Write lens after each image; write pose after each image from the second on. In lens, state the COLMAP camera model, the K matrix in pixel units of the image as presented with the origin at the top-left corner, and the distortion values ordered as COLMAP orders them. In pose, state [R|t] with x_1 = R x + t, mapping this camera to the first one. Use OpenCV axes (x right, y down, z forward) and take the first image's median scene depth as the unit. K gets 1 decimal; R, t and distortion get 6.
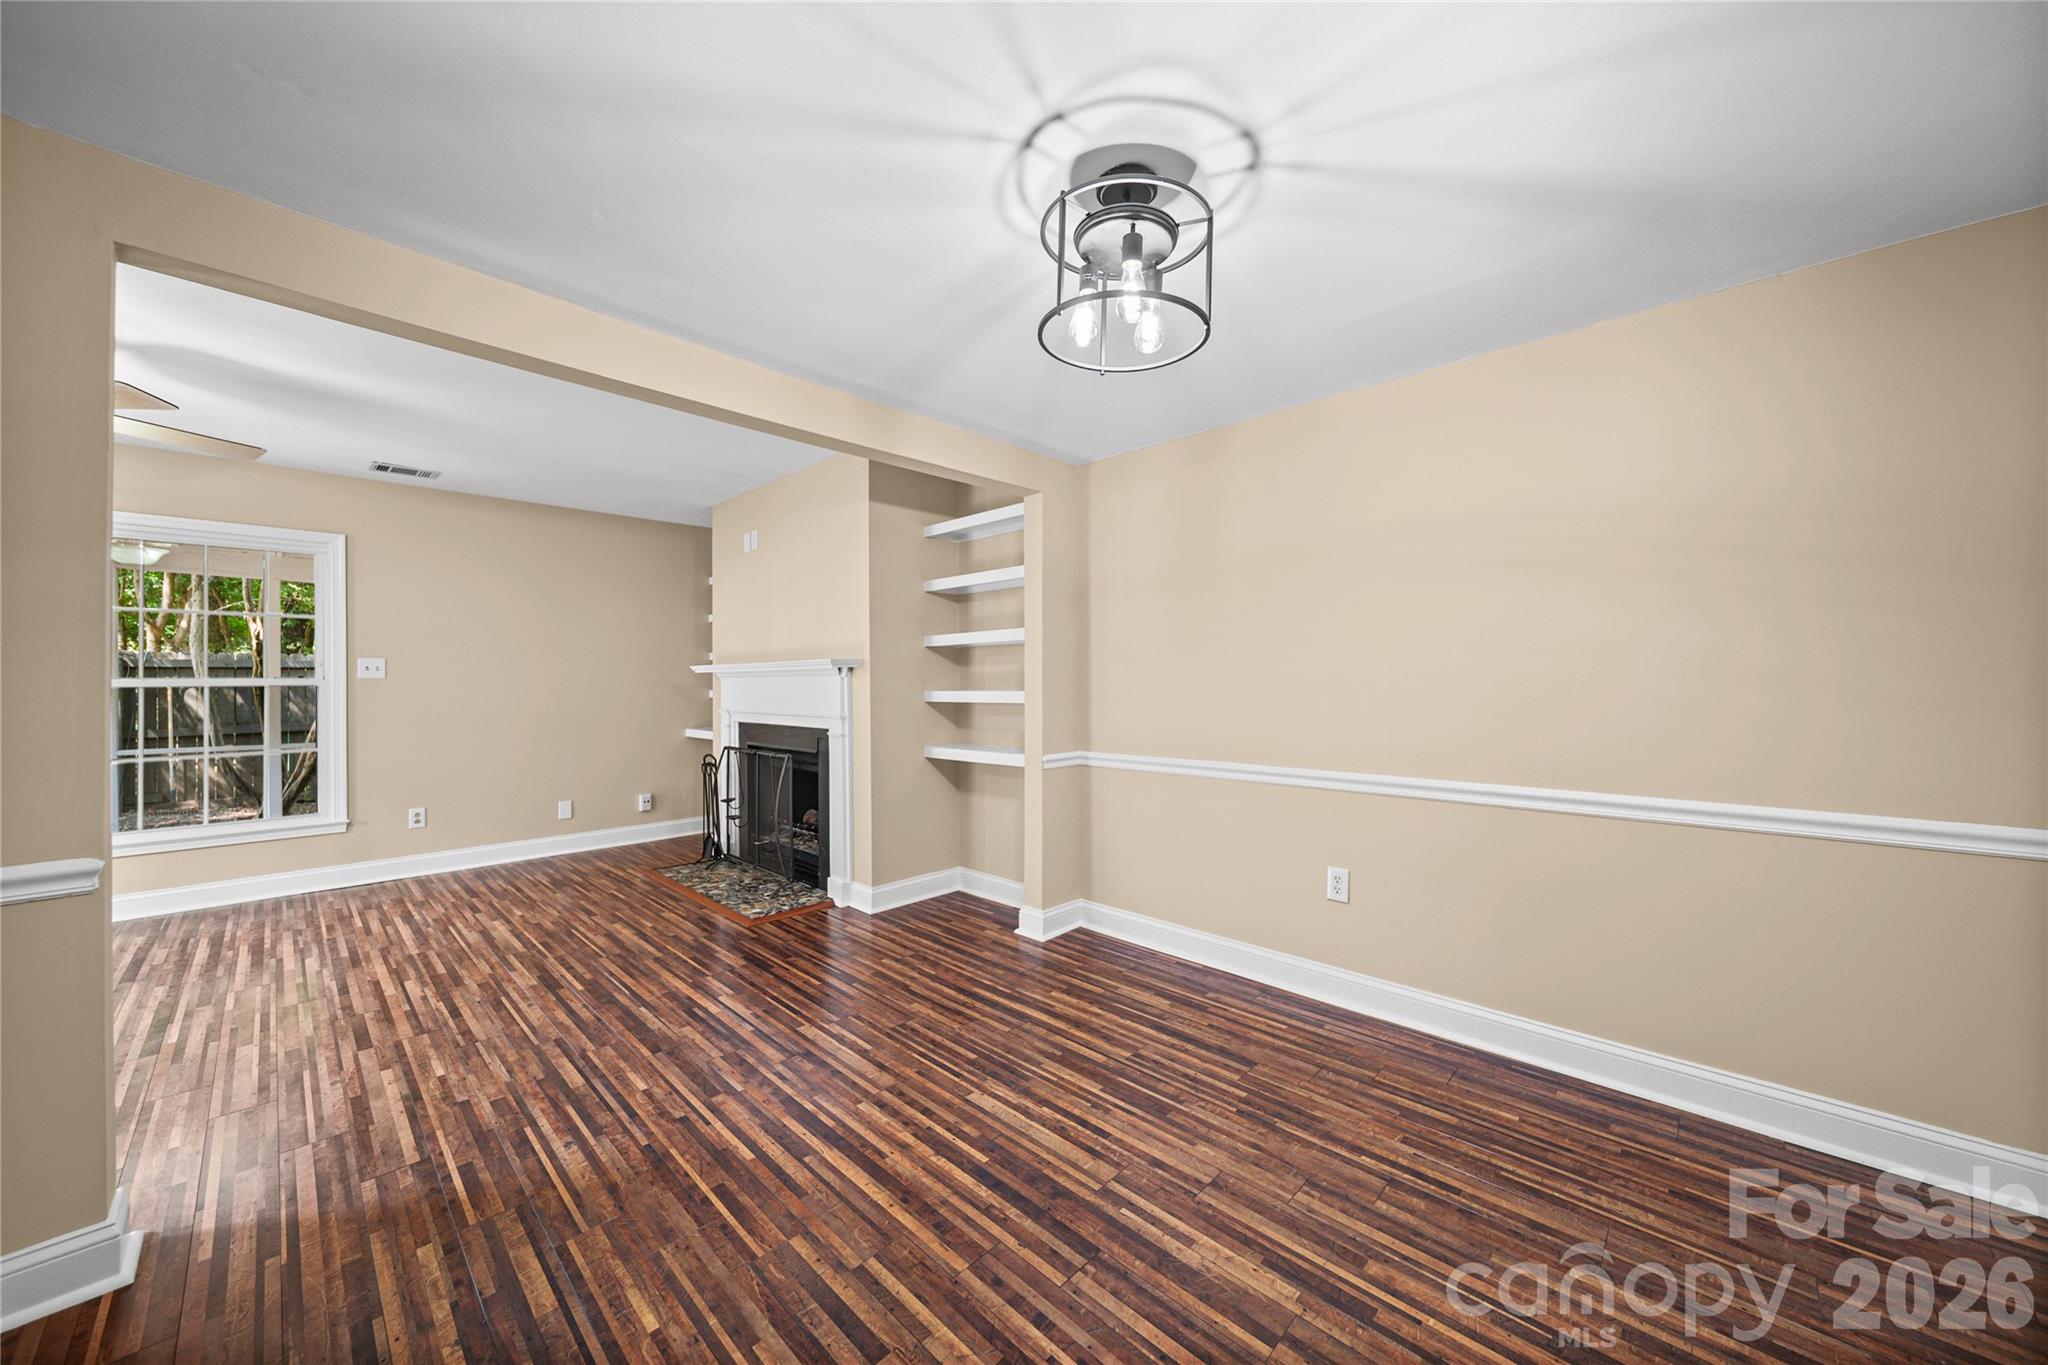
lens RADIAL K [[728.1, 0, 1006.2], [0, 728.1, 679.4], [0, 0, 1]] dist [0.002262, -0.000722]
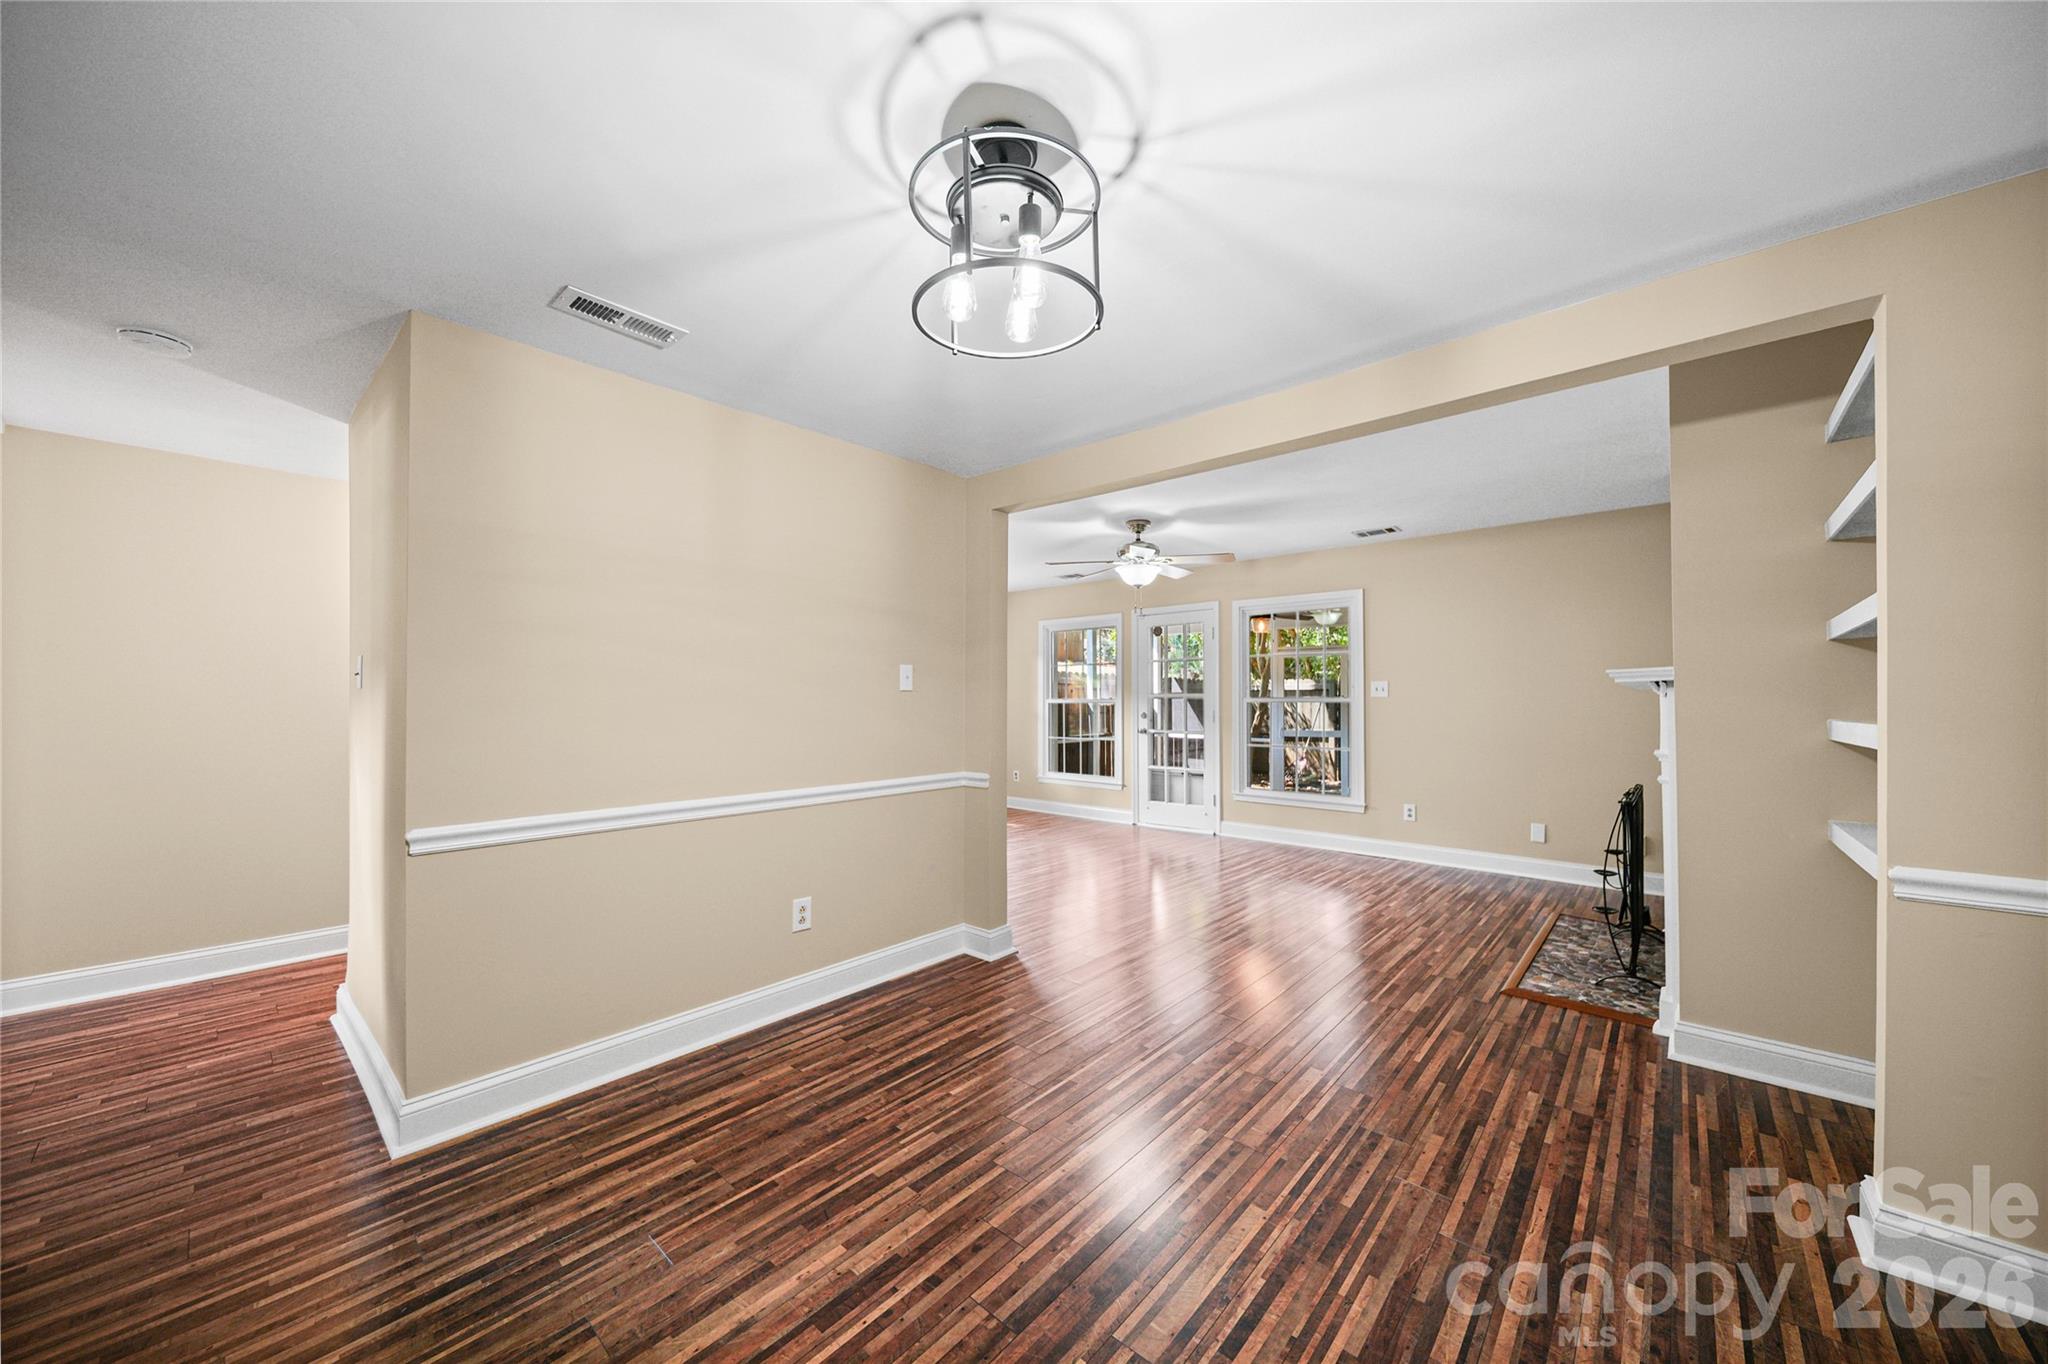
lens RADIAL K [[728.1, 0, 1061.1], [0, 728.1, 692.1], [0, 0, 1]] dist [0.002262, -0.000722]
pose [[0.076024, -0.005753, -0.997089, 0.516788], [-0.000248, 0.999983, -0.005788, -0.003278], [0.997106, 0.000688, 0.076021, 0.490174]]
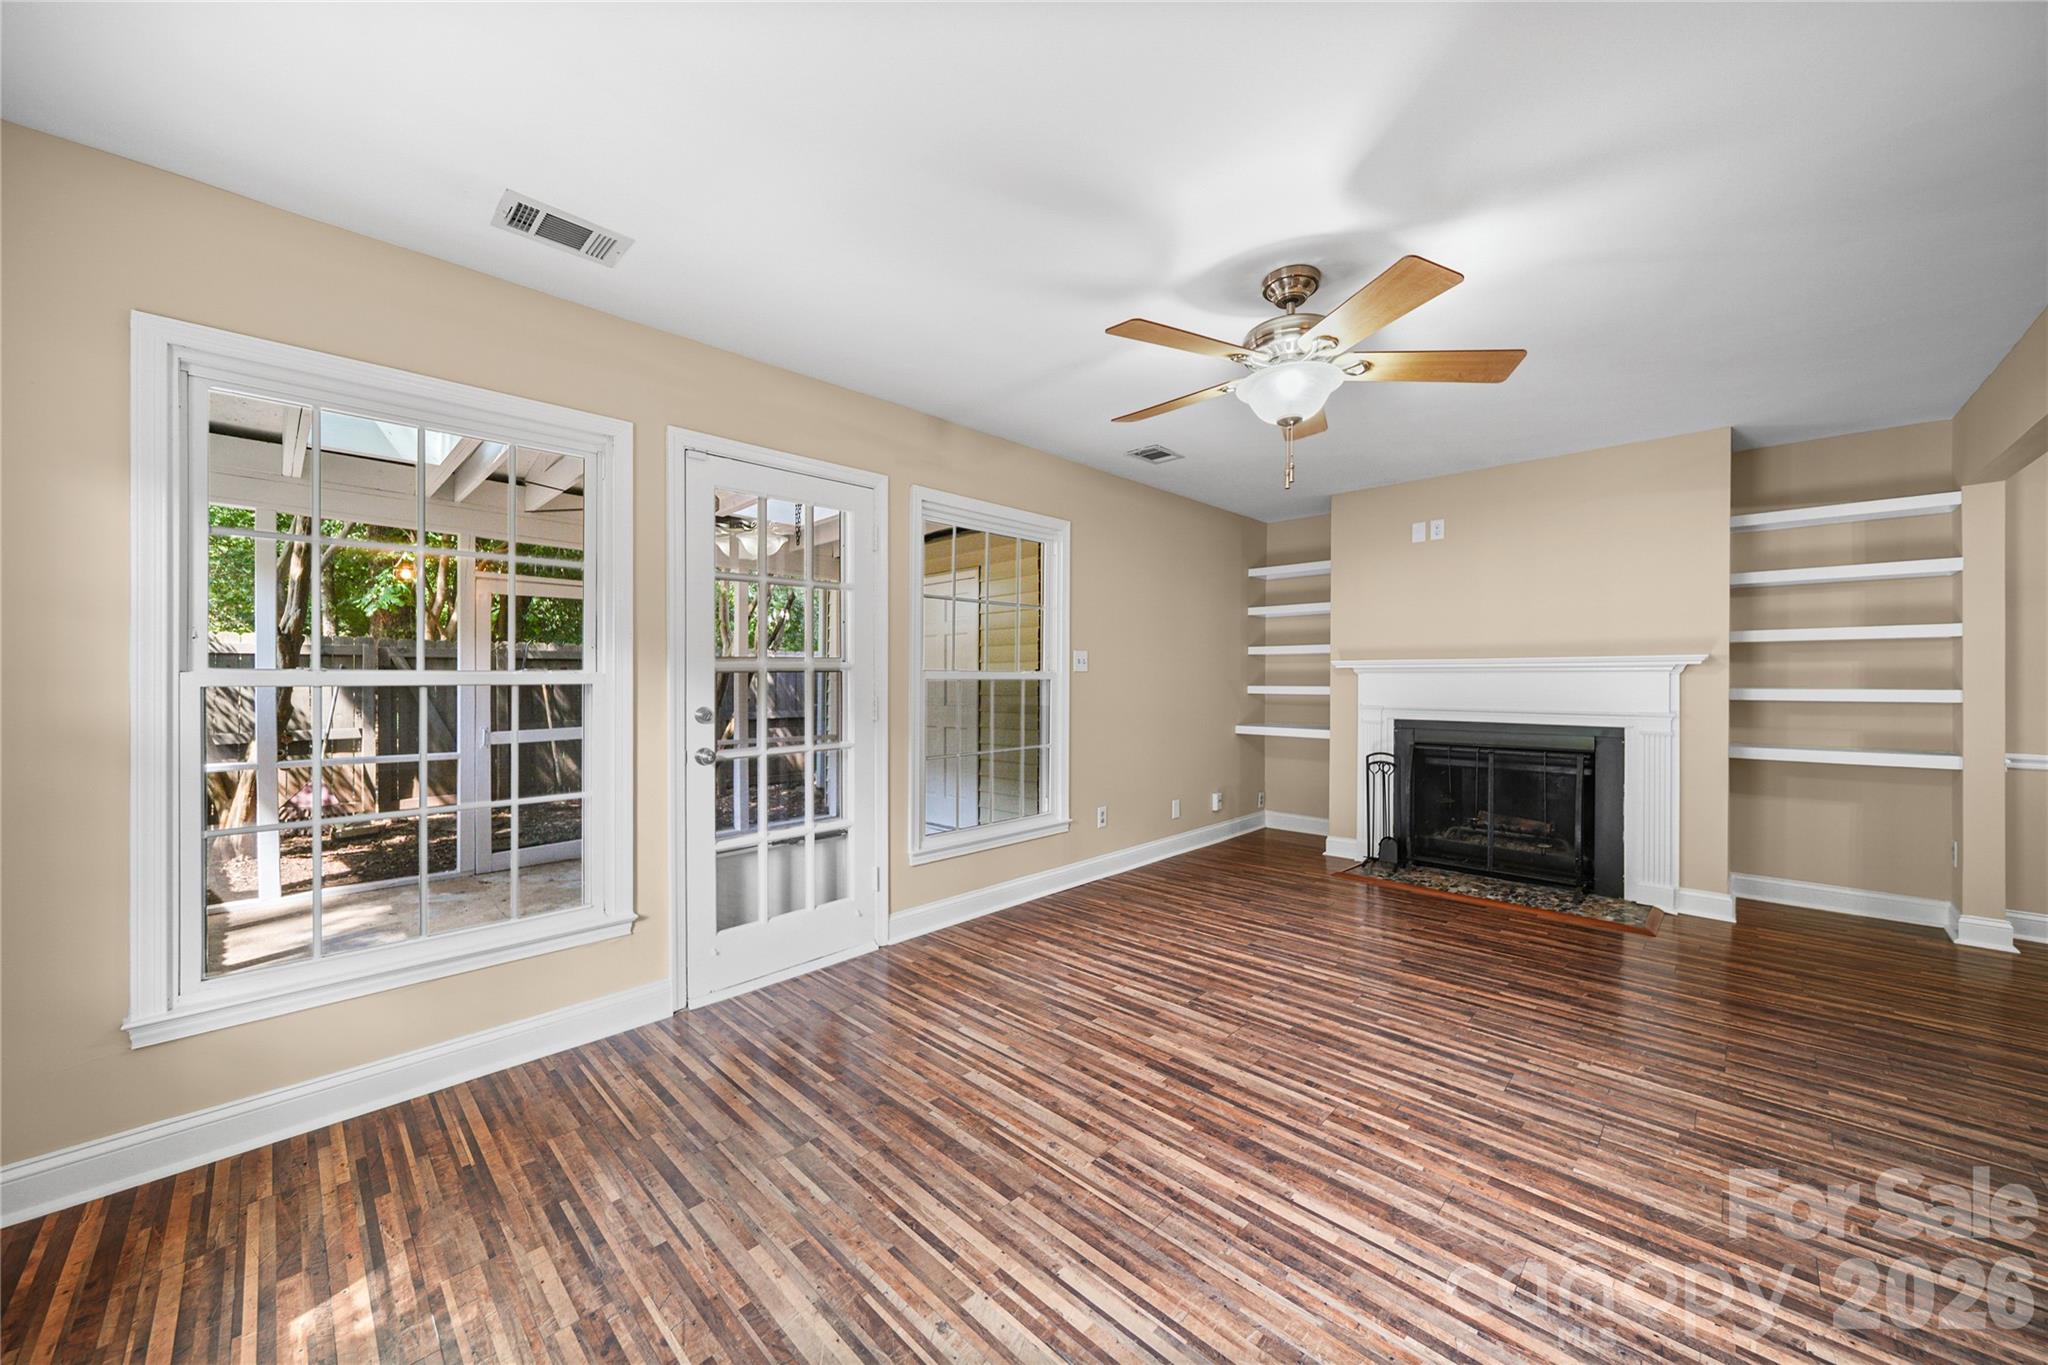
lens RADIAL K [[728.1, 0, 1005.0], [0, 728.1, 679.1], [0, 0, 1]] dist [0.002262, -0.000722]
pose [[0.999981, 0.006144, 0.000161, -1.381503], [-0.006144, 0.999975, 0.003565, 0.007807], [-0.000139, -0.003566, 0.999994, 0.054601]]
